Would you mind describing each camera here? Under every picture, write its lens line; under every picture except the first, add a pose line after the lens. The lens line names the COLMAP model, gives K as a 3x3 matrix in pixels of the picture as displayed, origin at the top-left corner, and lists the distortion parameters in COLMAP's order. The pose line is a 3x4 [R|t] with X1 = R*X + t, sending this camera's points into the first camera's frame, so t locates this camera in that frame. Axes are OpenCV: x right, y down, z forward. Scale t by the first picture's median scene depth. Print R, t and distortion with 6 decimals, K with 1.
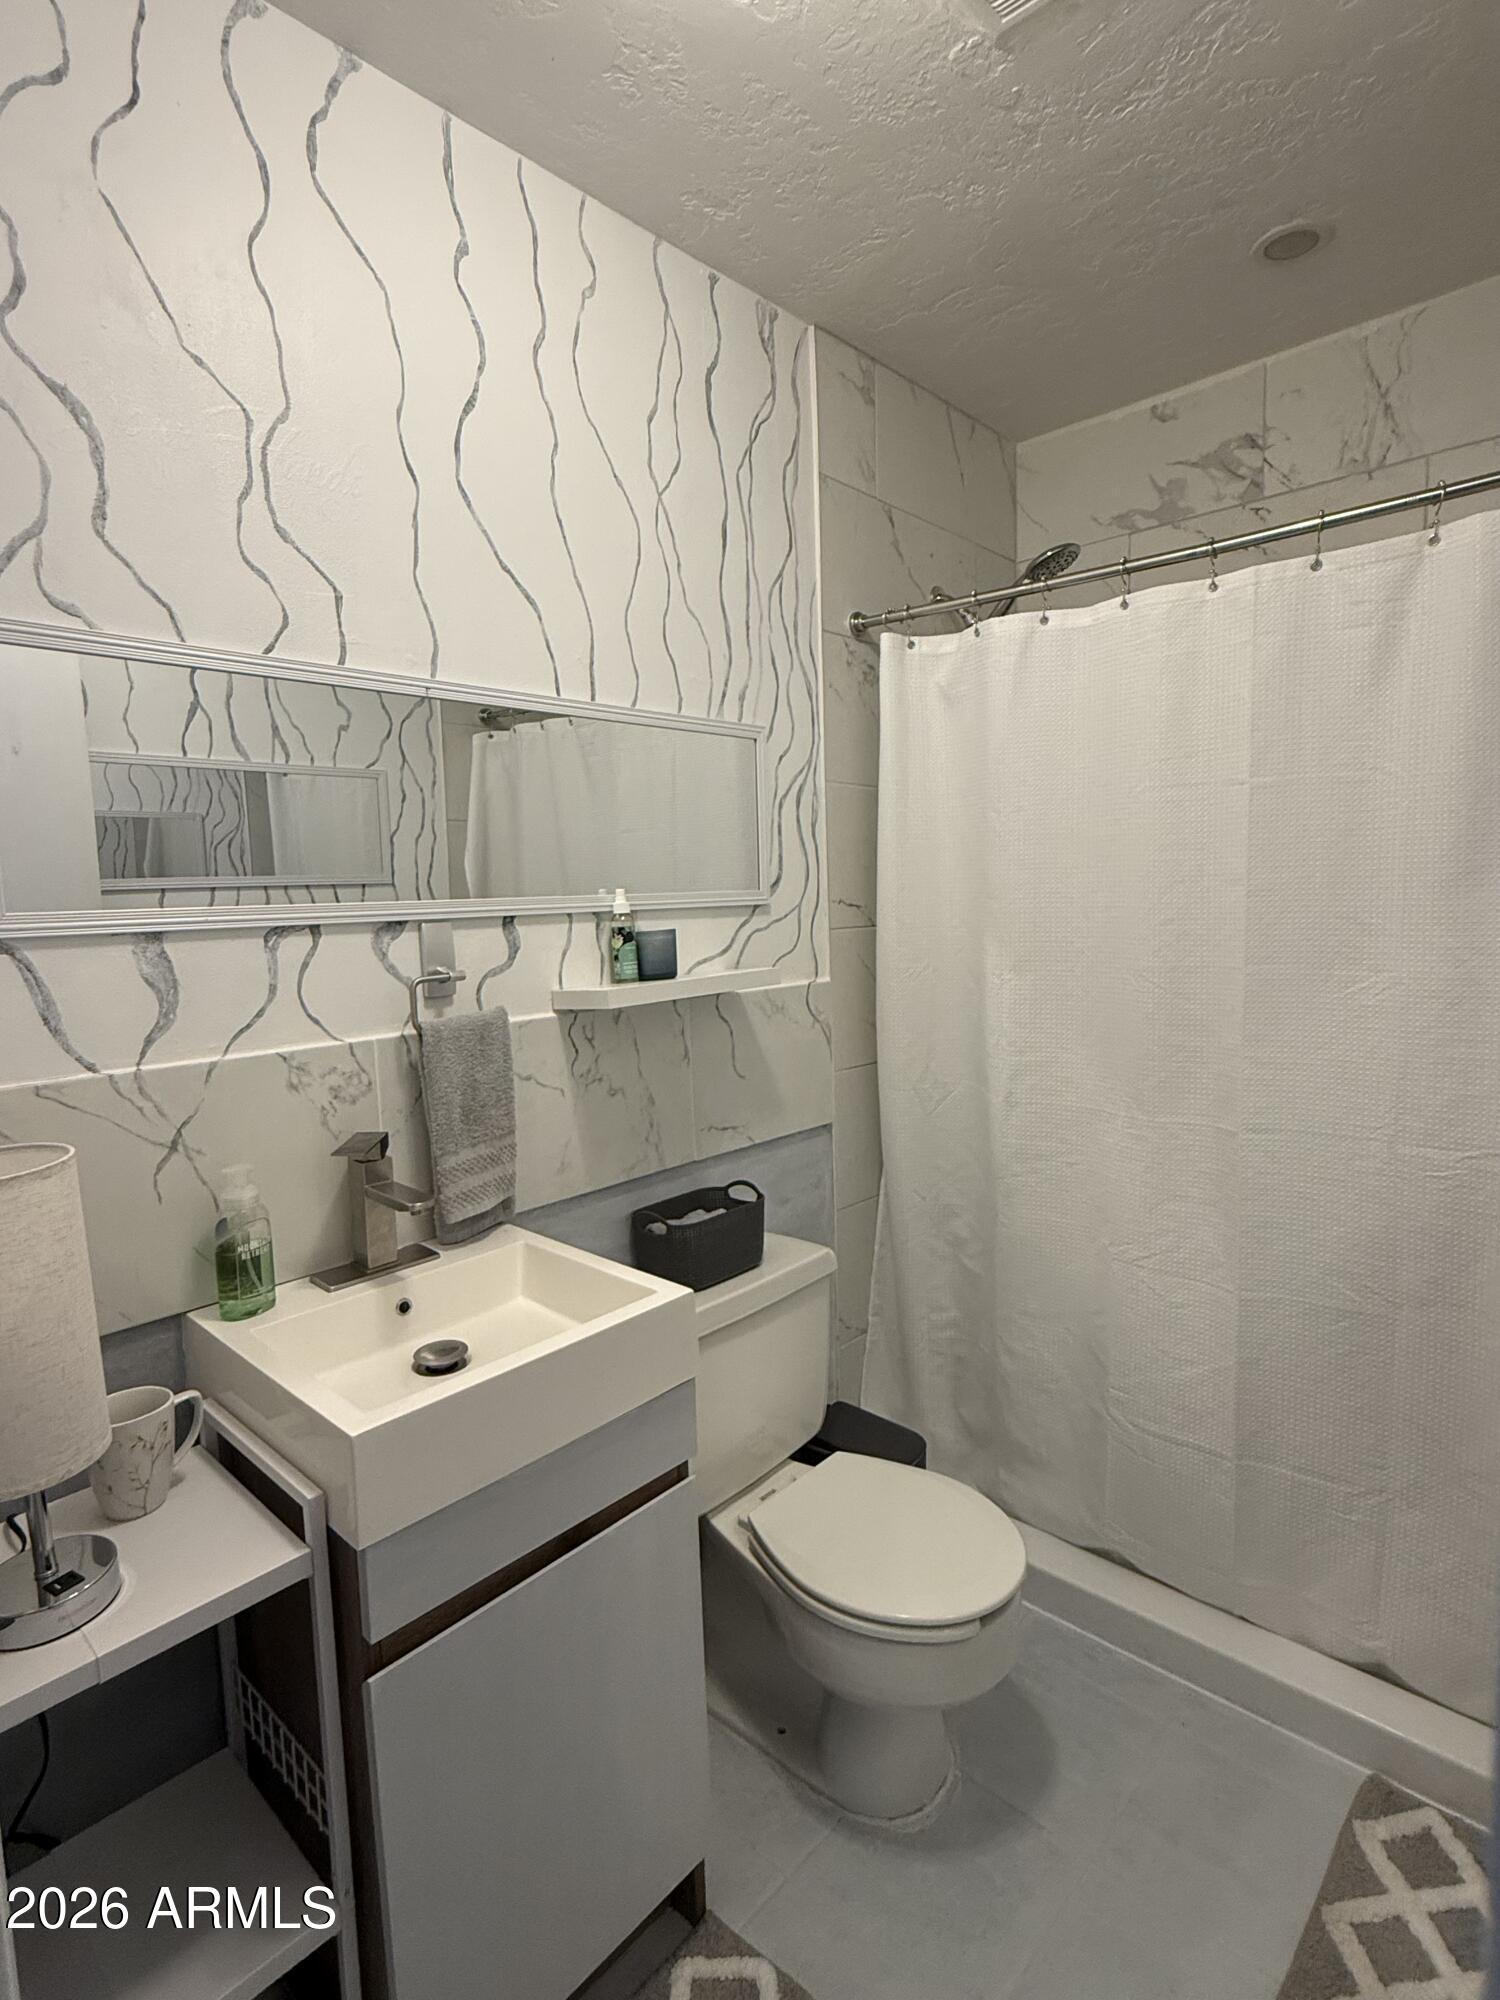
lens RADIAL K [[1023.2, 0, 749.6], [0, 1023.2, 1002.5], [0, 0, 1]] dist [0.001271, -0.000271]
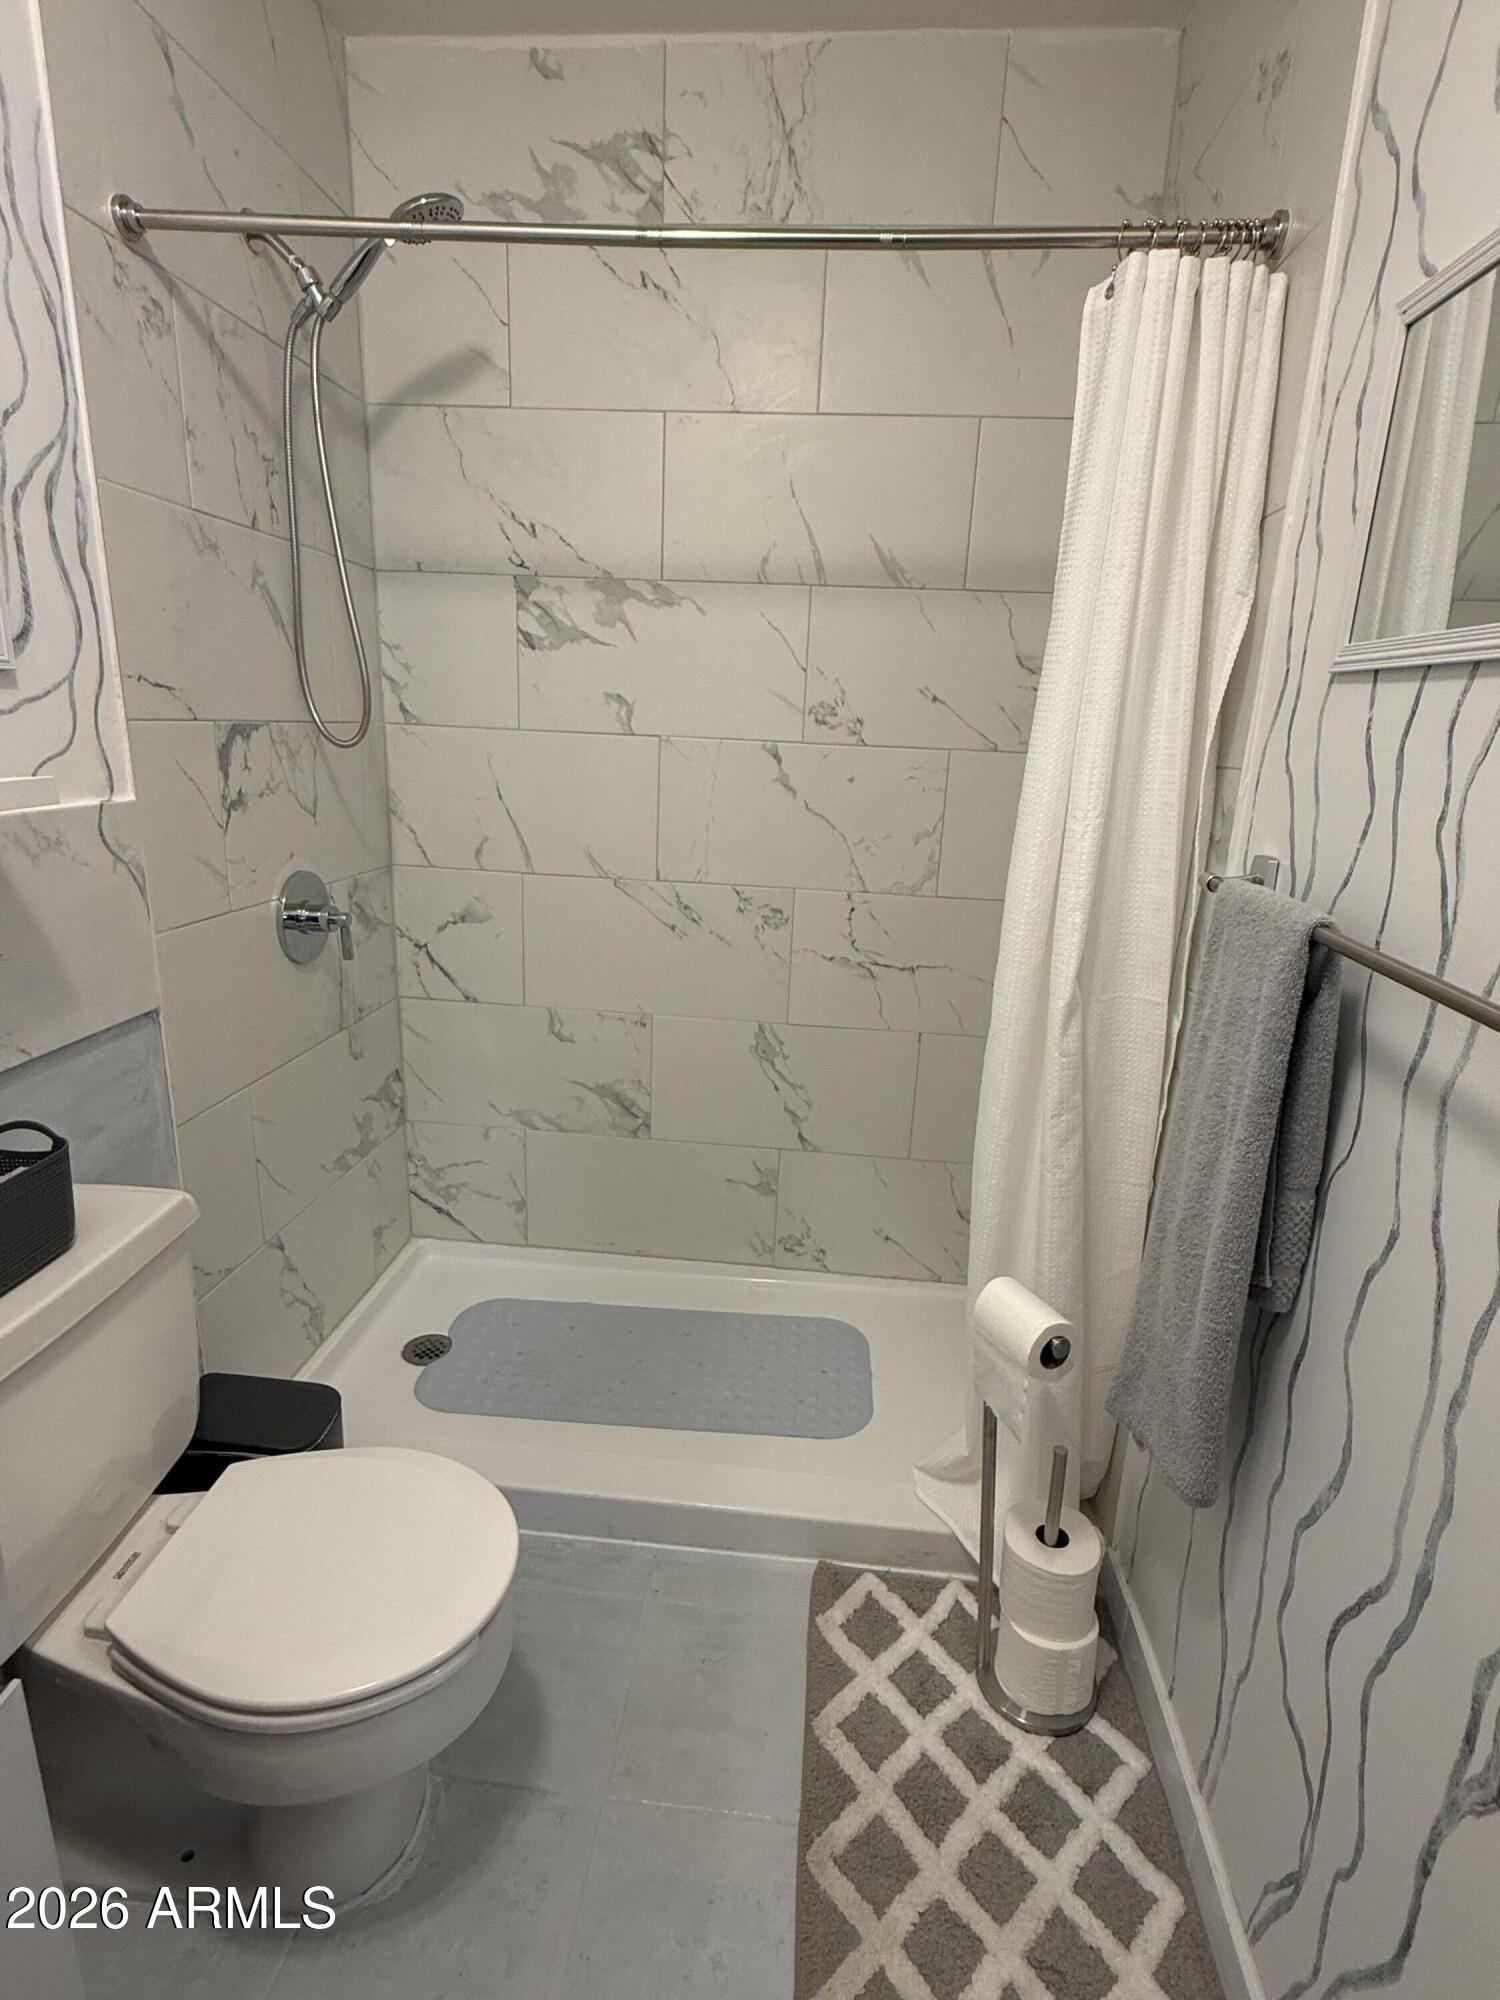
lens RADIAL K [[1023.2, 0, 751.7], [0, 1023.2, 998.3], [0, 0, 1]] dist [0.001271, -0.000271]
pose [[0.790476, -0.106782, 0.603113, -0.021569], [0.003964, 0.985557, 0.169298, -0.005102], [-0.612480, -0.131435, 0.779482, 0.226836]]
